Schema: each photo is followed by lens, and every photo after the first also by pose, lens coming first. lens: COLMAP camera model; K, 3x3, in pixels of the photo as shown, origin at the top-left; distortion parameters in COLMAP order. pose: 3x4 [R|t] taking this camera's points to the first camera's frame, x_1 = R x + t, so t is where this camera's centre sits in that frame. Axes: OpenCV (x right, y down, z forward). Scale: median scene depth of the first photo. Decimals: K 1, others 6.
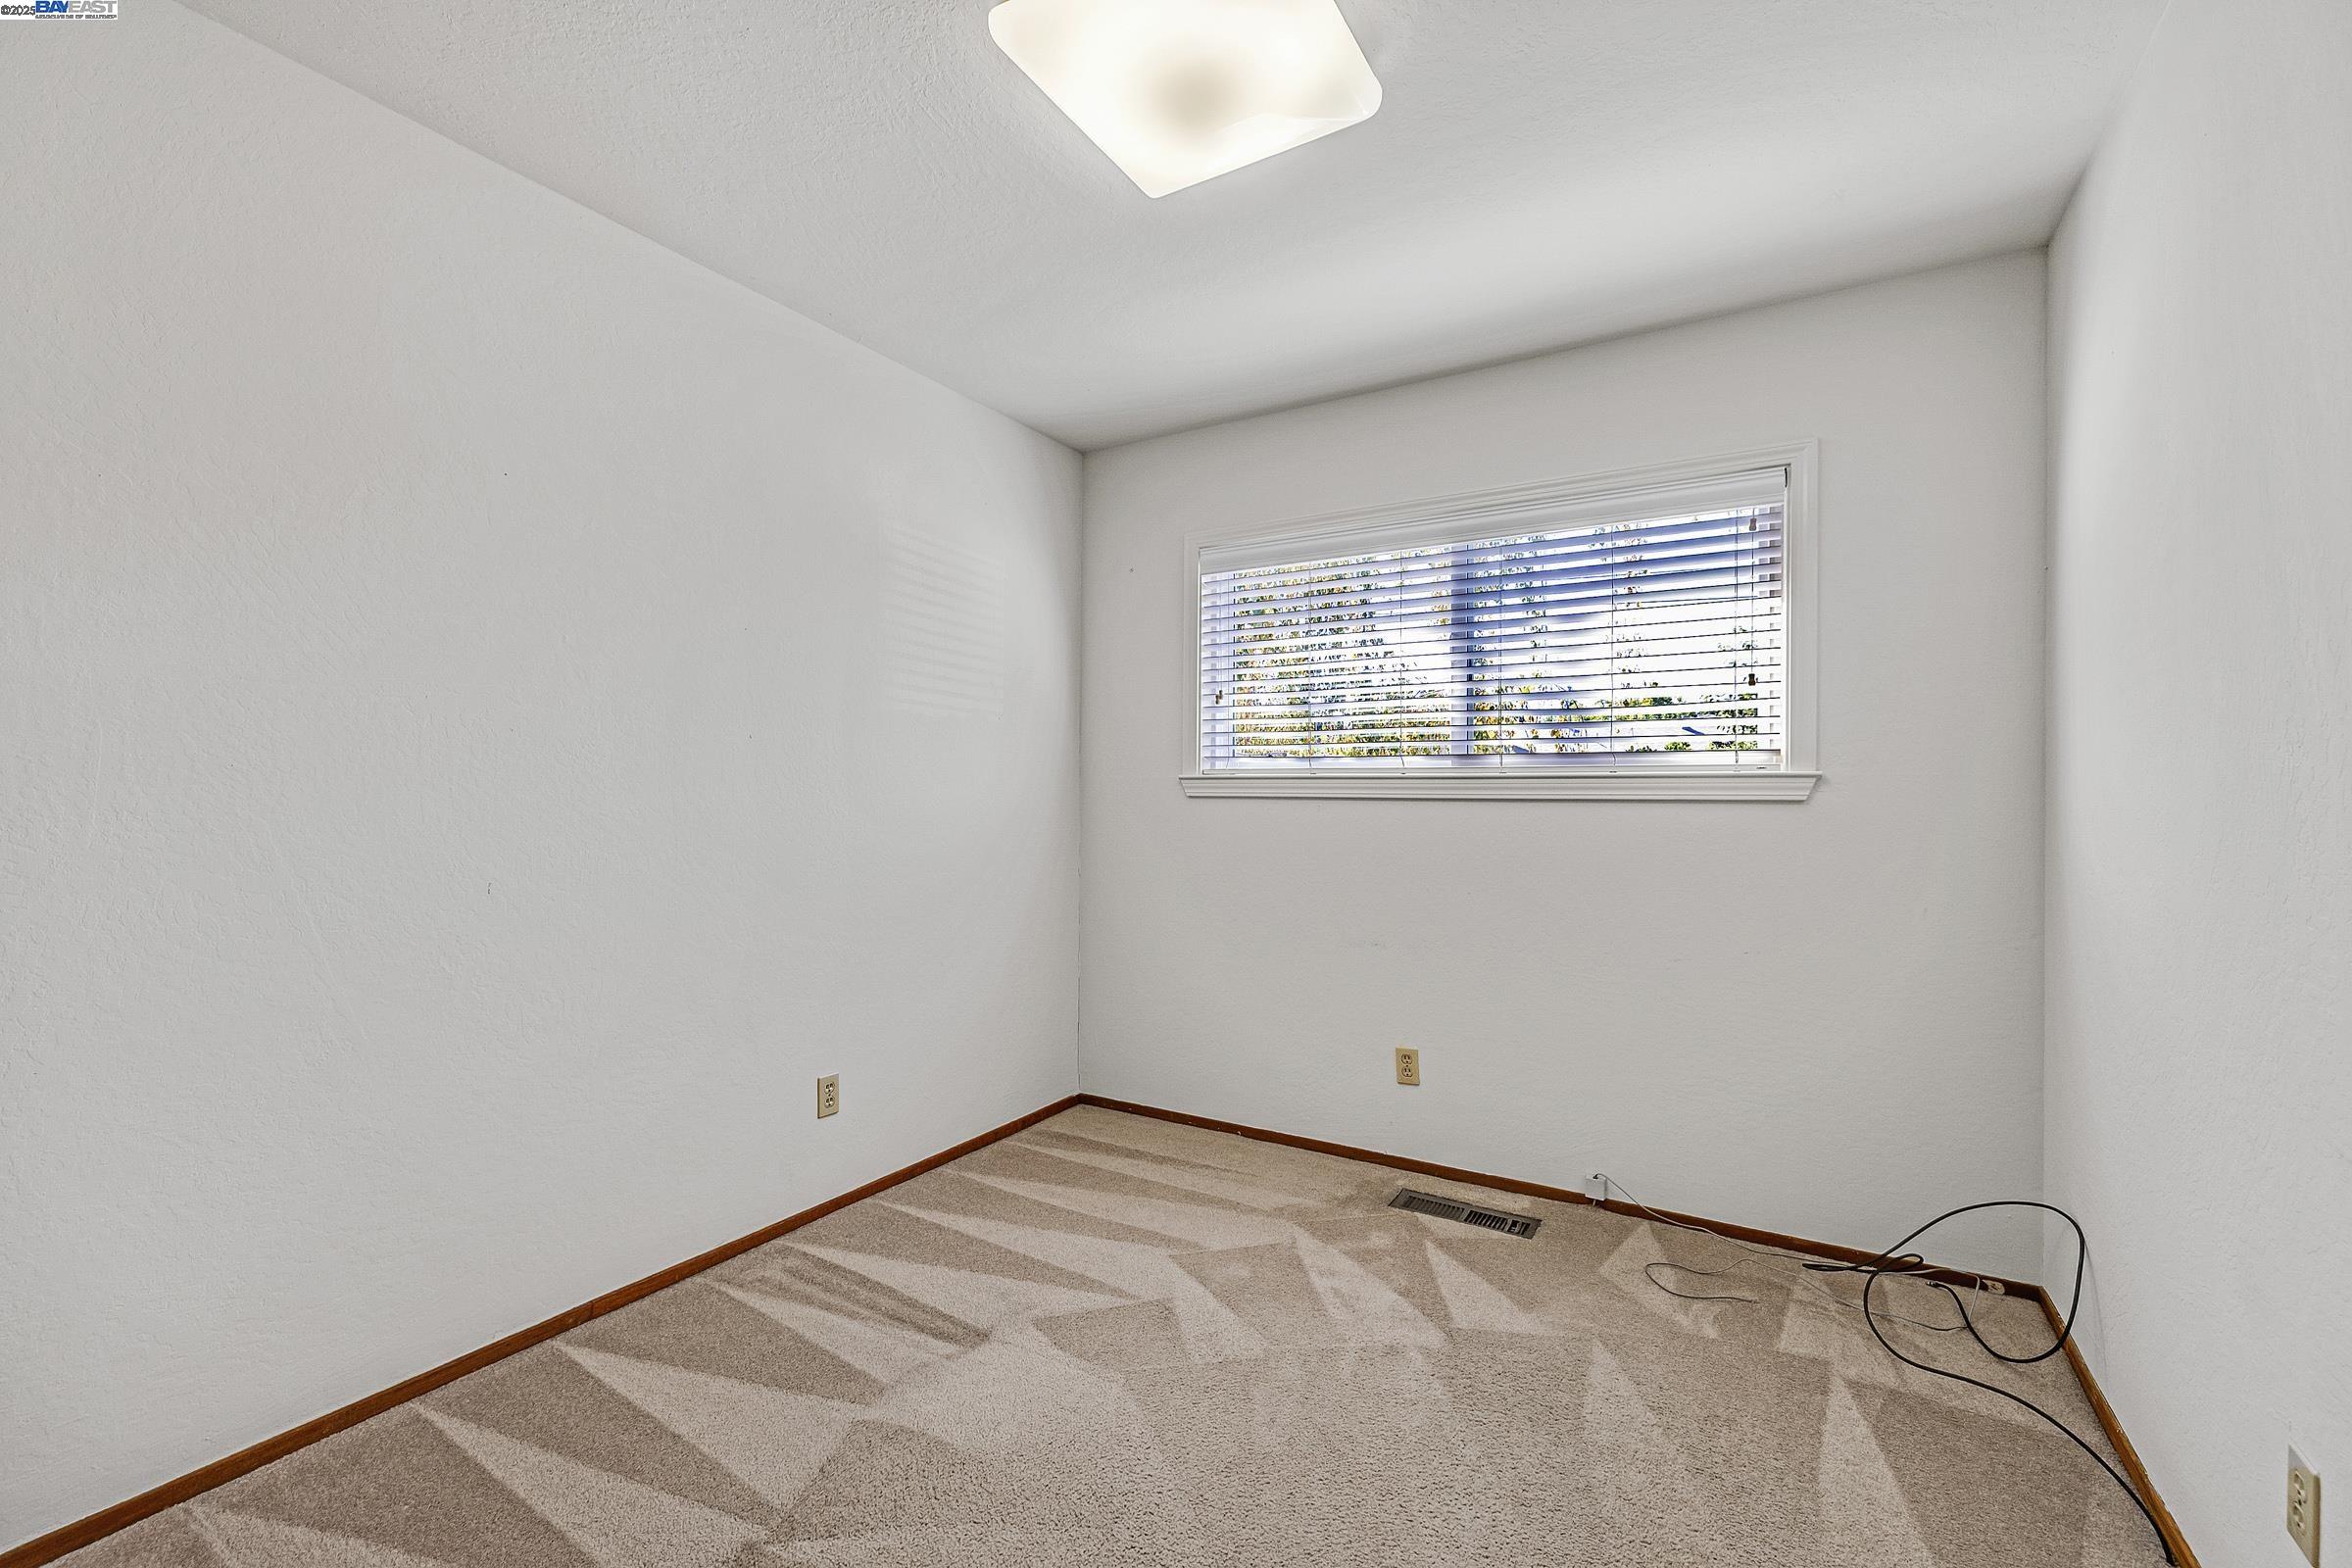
lens RADIAL K [[988.6, 0, 1169.2], [0, 988.6, 788.0], [0, 0, 1]] dist [-0.000258, -0.000140]
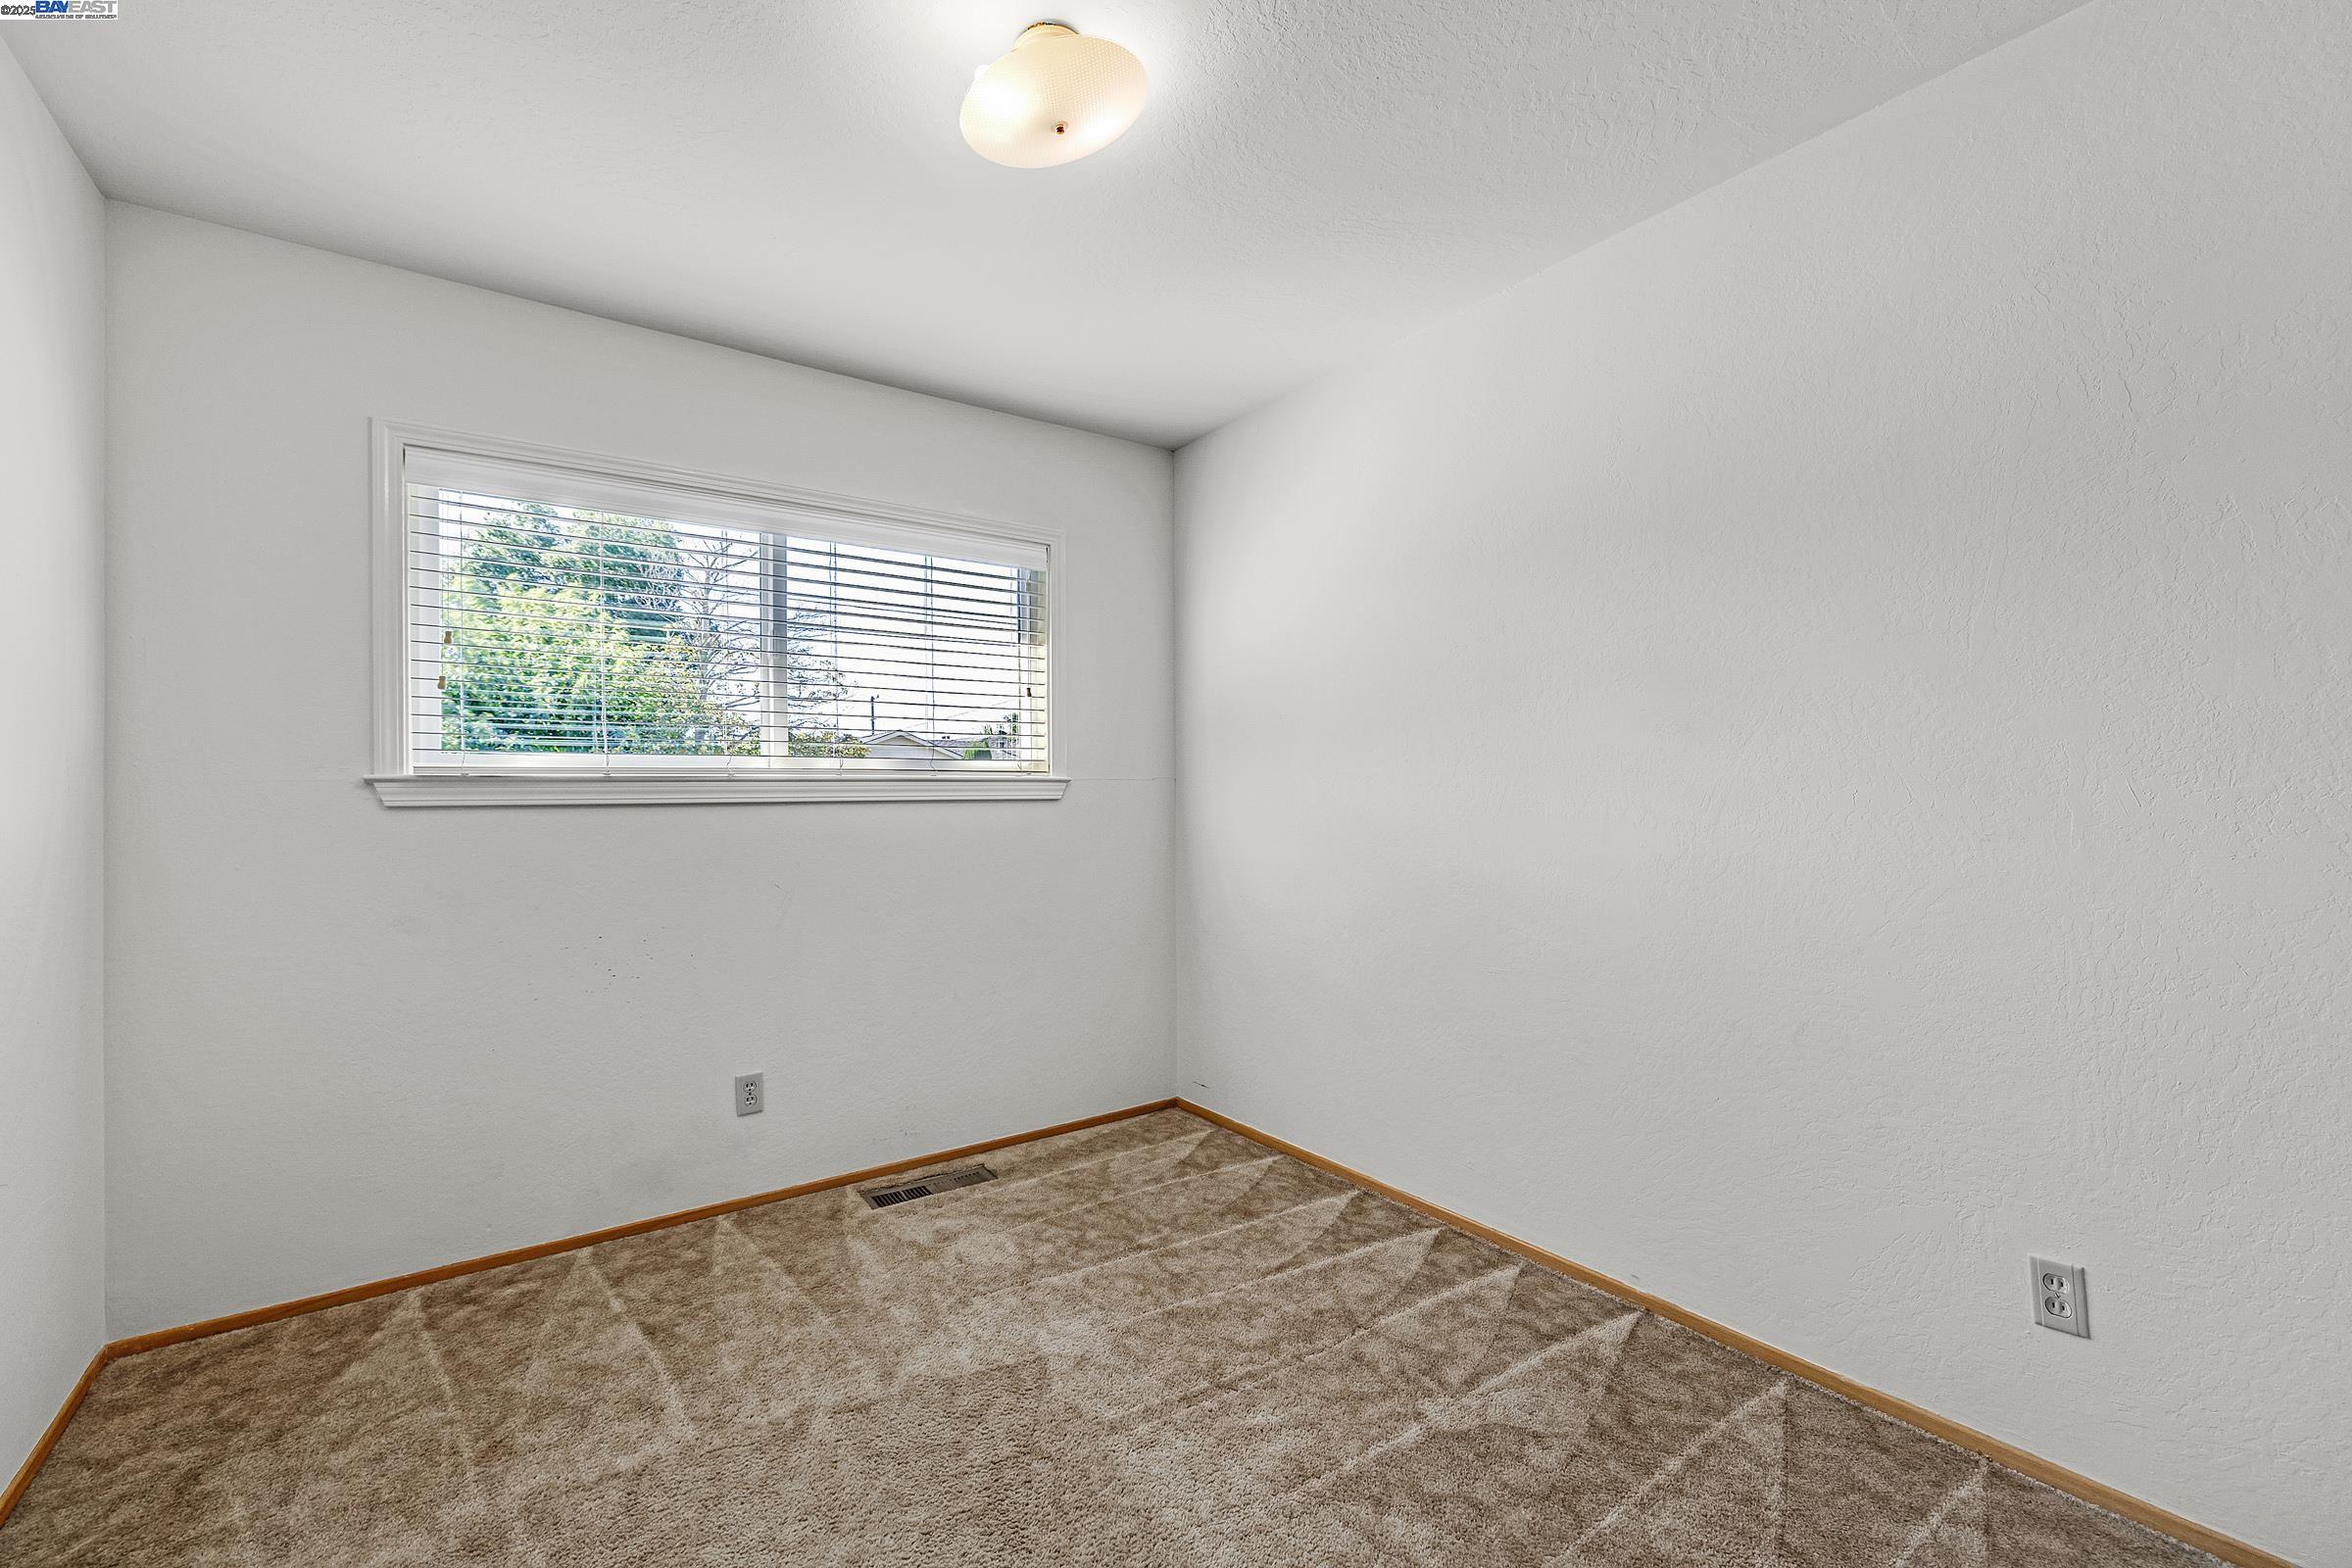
lens RADIAL K [[988.6, 0, 1169.2], [0, 988.6, 788.0], [0, 0, 1]] dist [-0.000258, -0.000140]
pose [[0.414498, -0.002096, 0.910048, -0.488108], [0.006817, 0.999976, -0.000802, 0.000570], [-0.910025, 0.006536, 0.414502, 0.294335]]
